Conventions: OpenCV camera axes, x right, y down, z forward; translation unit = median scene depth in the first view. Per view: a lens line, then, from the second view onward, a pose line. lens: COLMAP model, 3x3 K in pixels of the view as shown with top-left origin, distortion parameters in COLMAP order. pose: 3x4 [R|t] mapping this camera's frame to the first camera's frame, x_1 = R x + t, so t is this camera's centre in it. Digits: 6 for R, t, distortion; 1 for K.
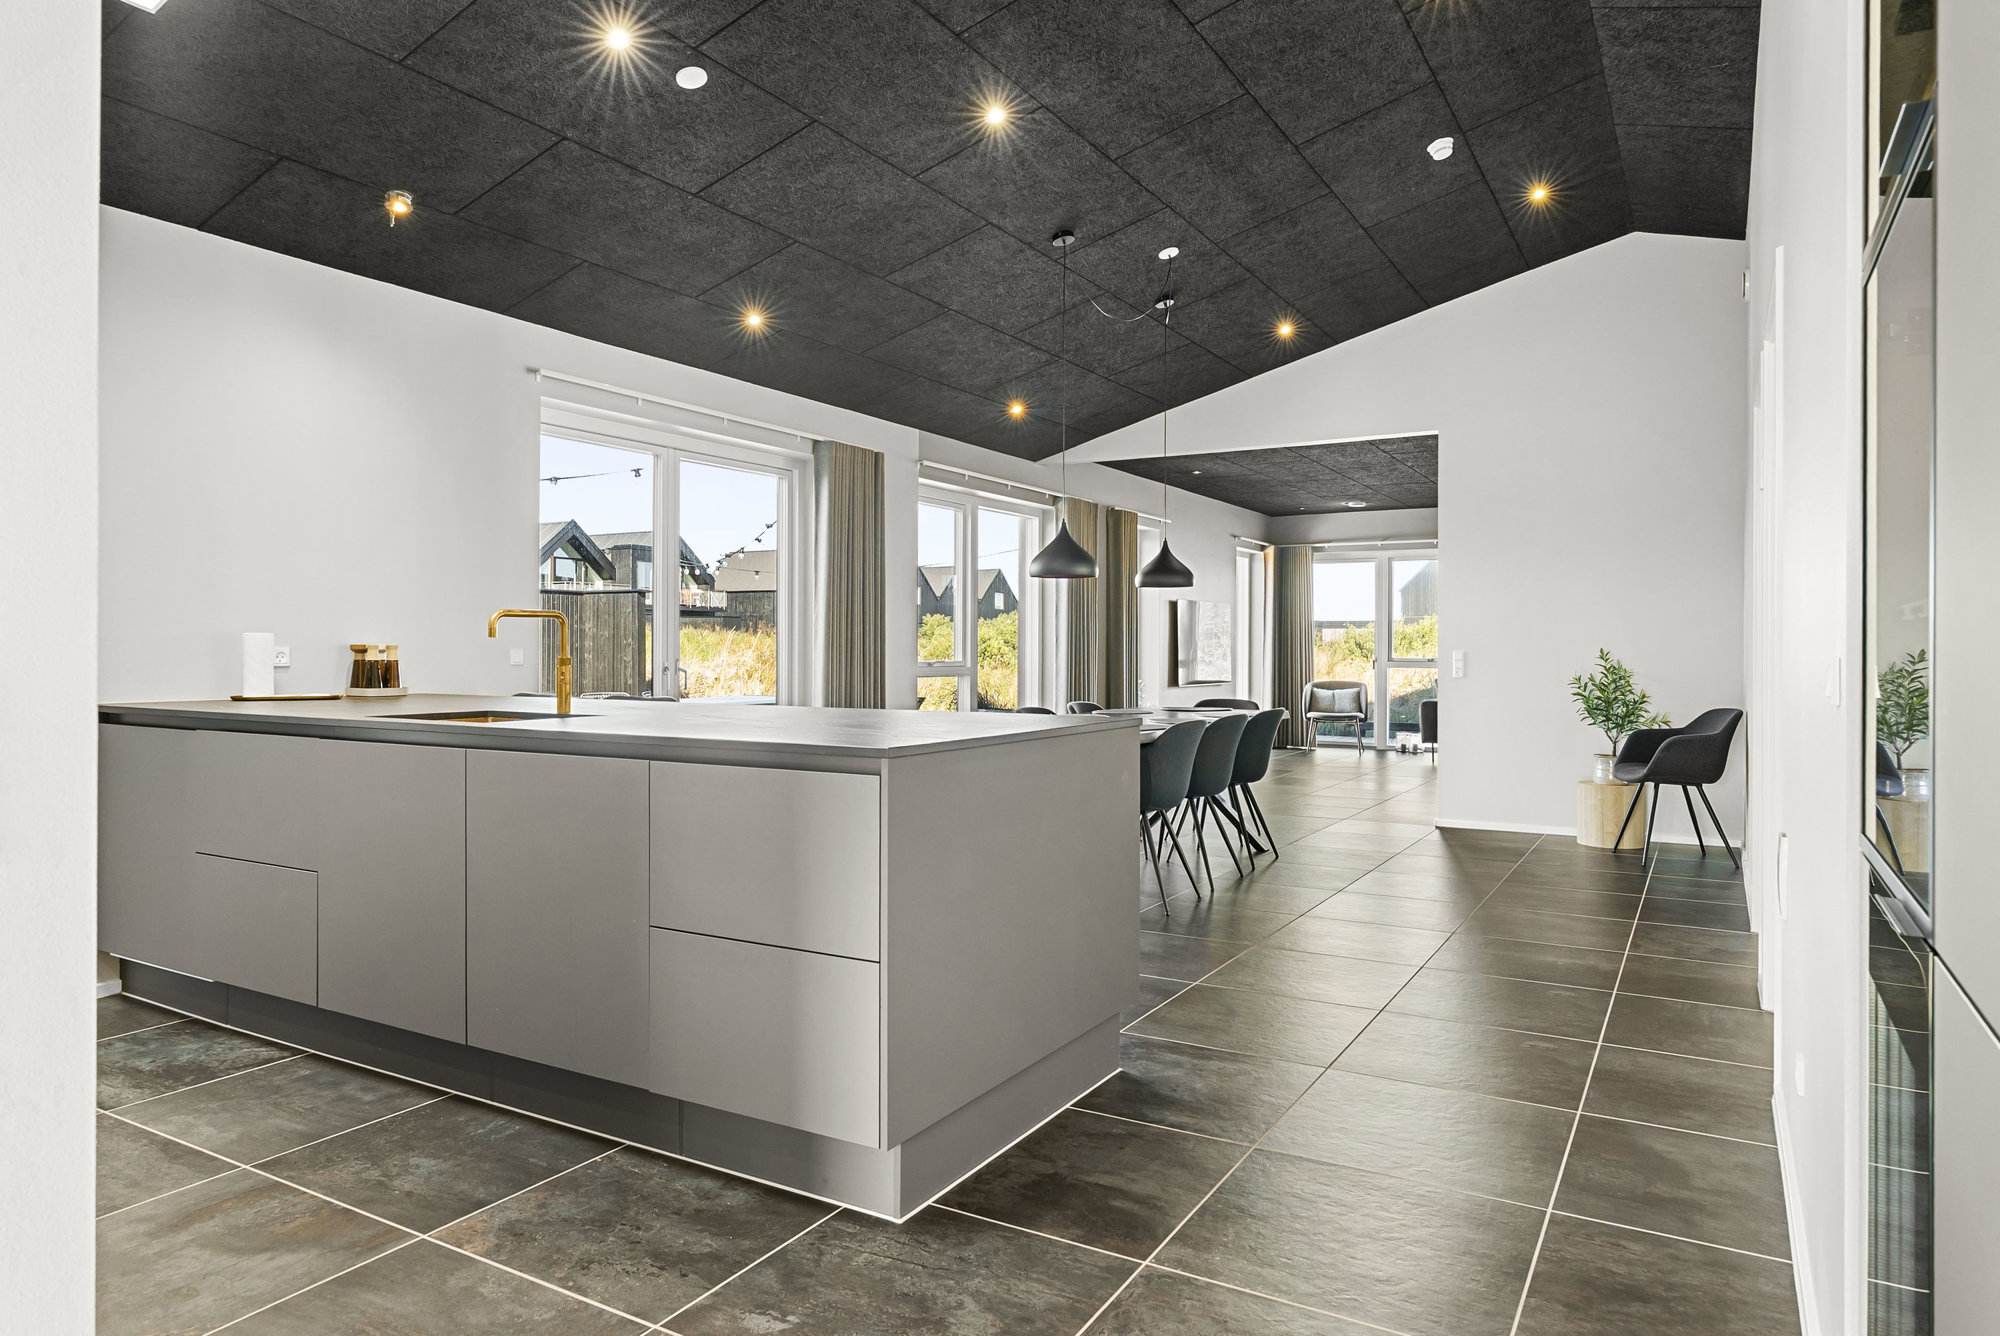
lens RADIAL K [[1228.5, 0, 998.2], [0, 1228.5, 602.2], [0, 0, 1]] dist [0.001261, 0.000224]
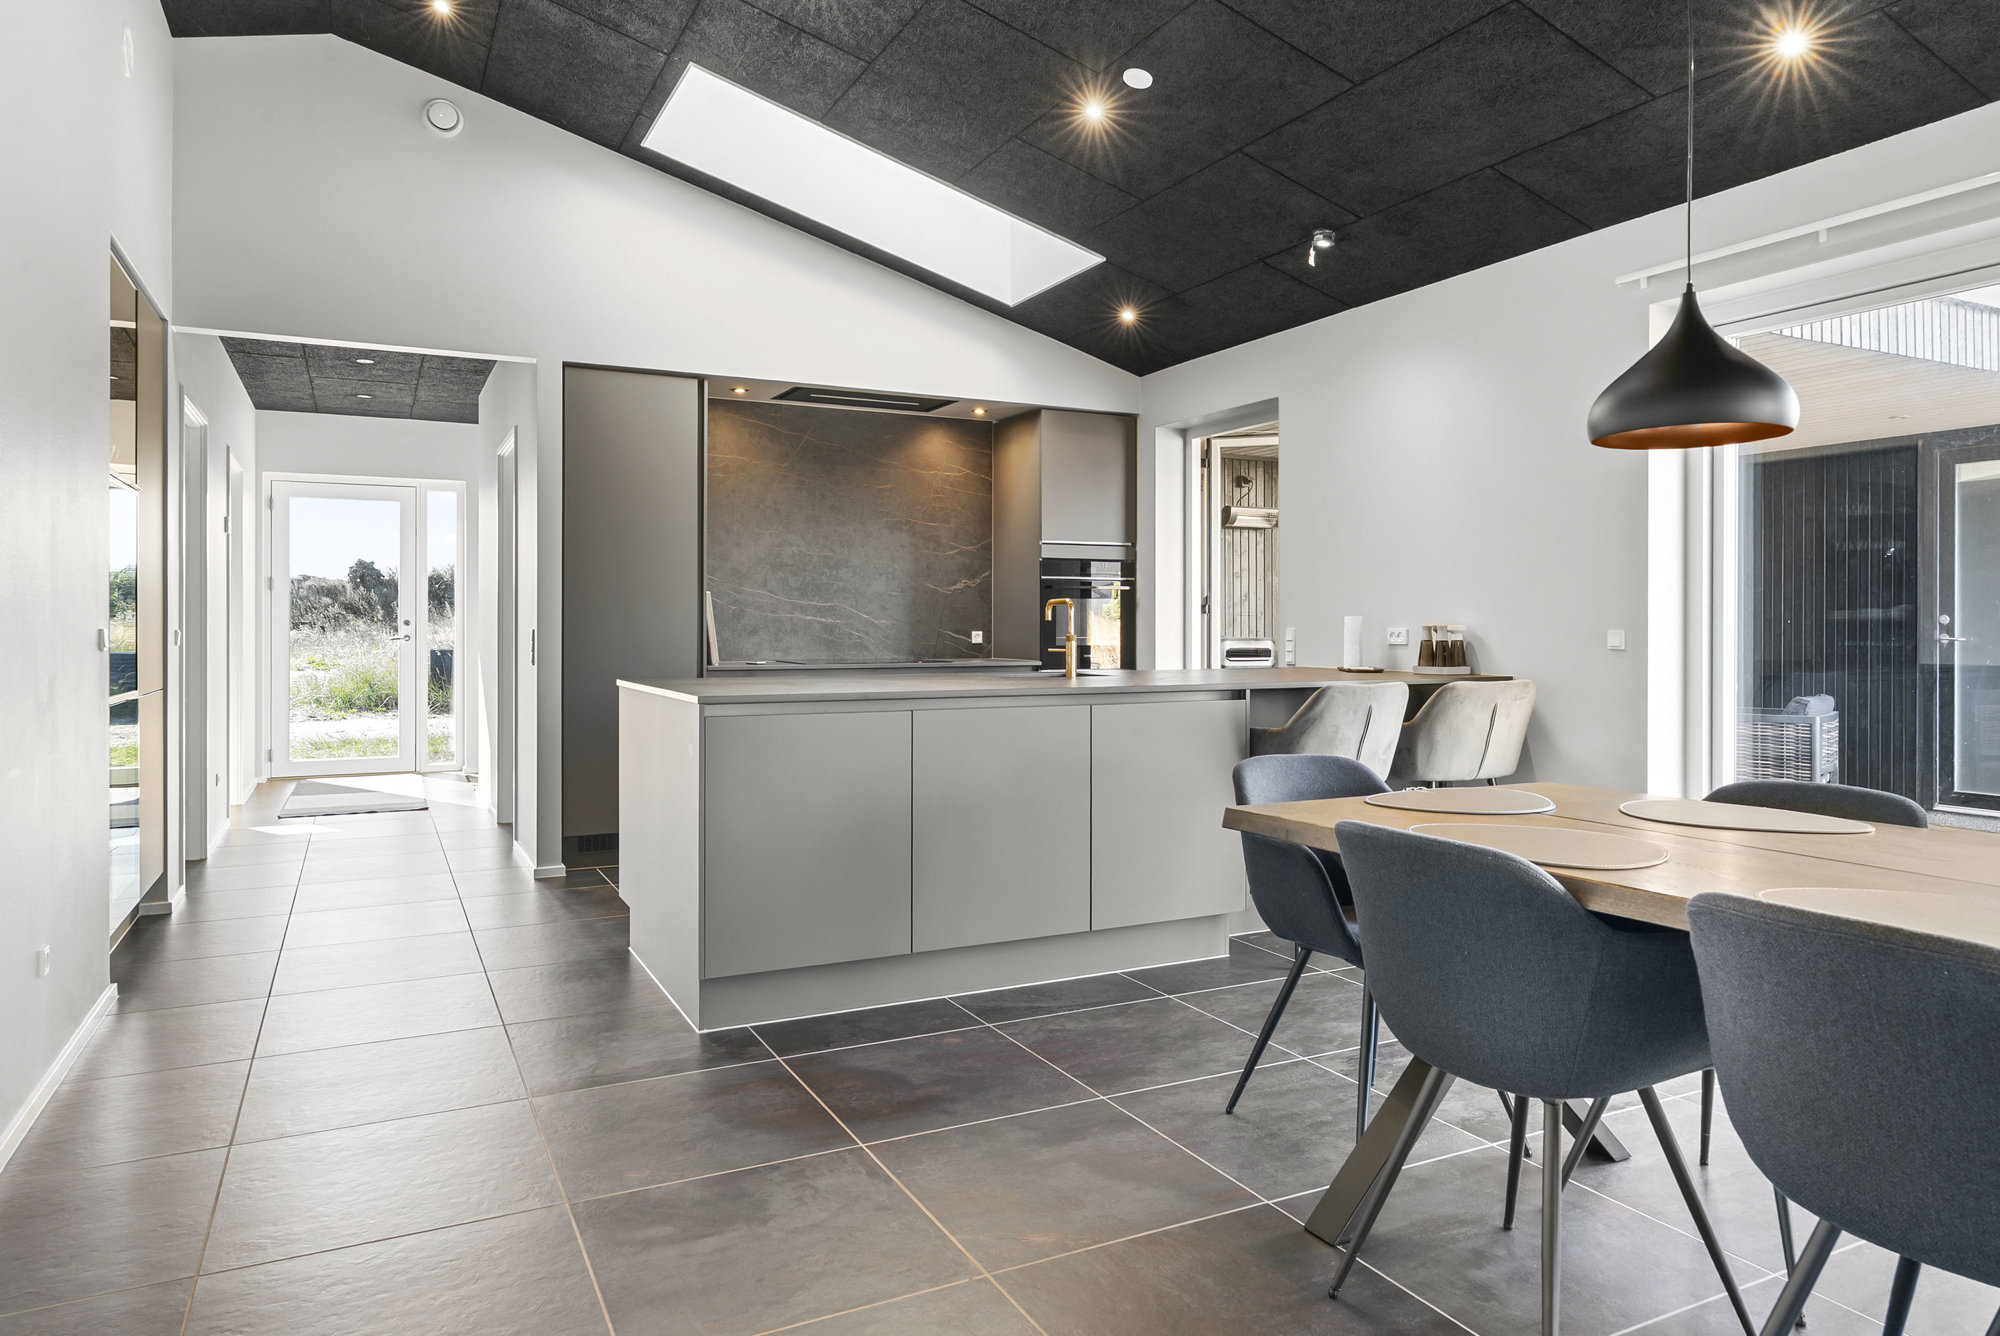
lens RADIAL K [[1259.8, 0, 1003.1], [0, 1259.8, 629.1], [0, 0, 1]] dist [-0.005323, -0.001212]
pose [[-0.541106, -0.001472, -0.840953, 0.426363], [0.031159, 0.999277, -0.021798, 0.034380], [0.840377, -0.037998, -0.540669, 0.880554]]
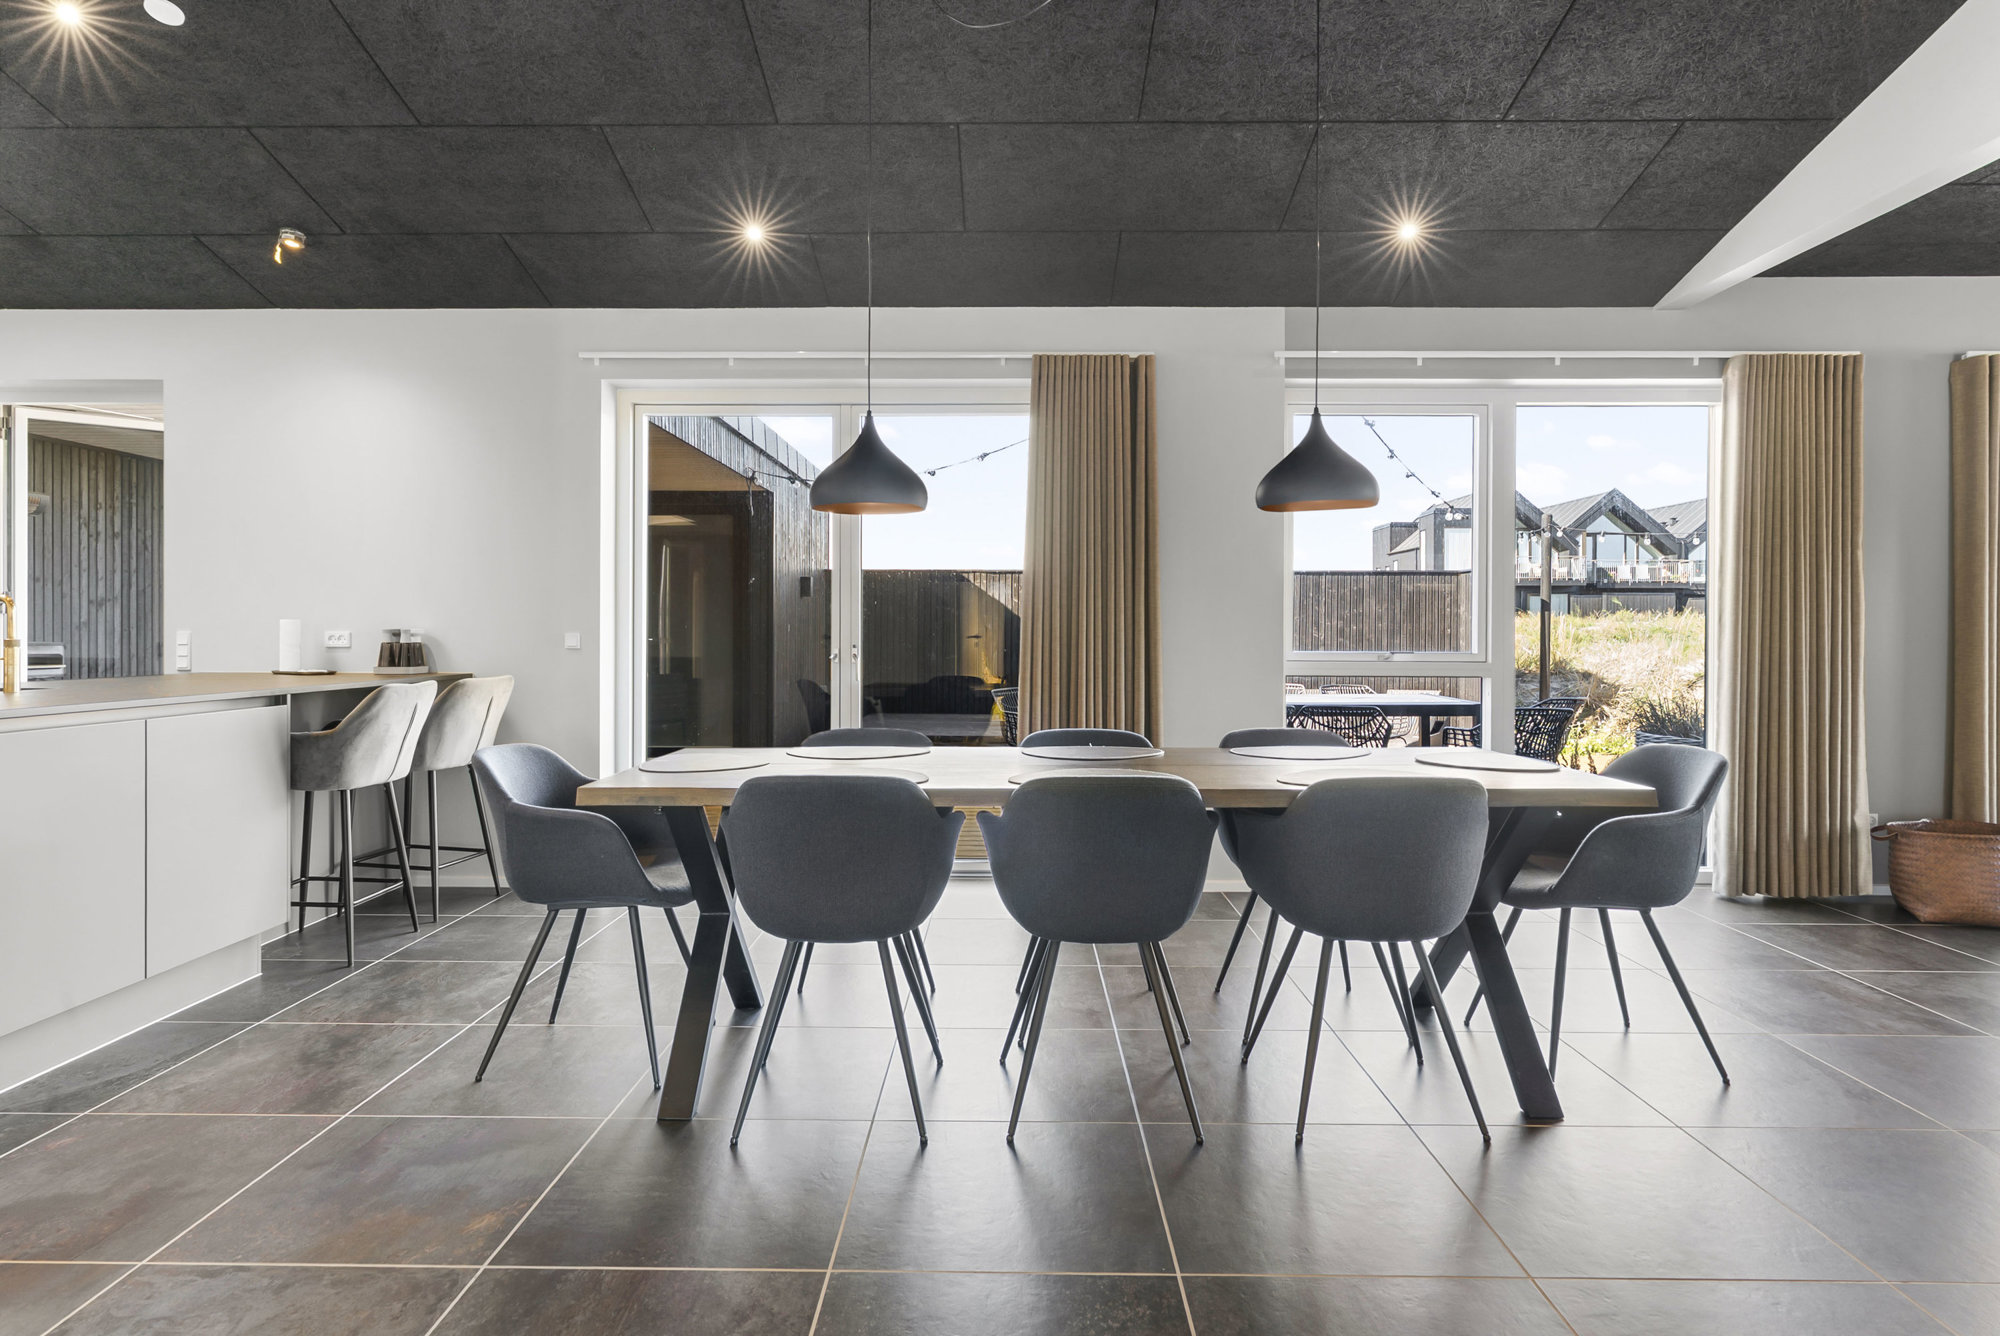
lens RADIAL K [[1134.0, 0, 997.1], [0, 1134.0, 636.9], [0, 0, 1]] dist [0.002176, -0.000087]
pose [[0.493668, 0.002449, -0.869647, 0.483243], [0.033090, 0.999219, 0.021598, 0.025861], [0.869021, -0.039439, 0.493202, 0.664806]]
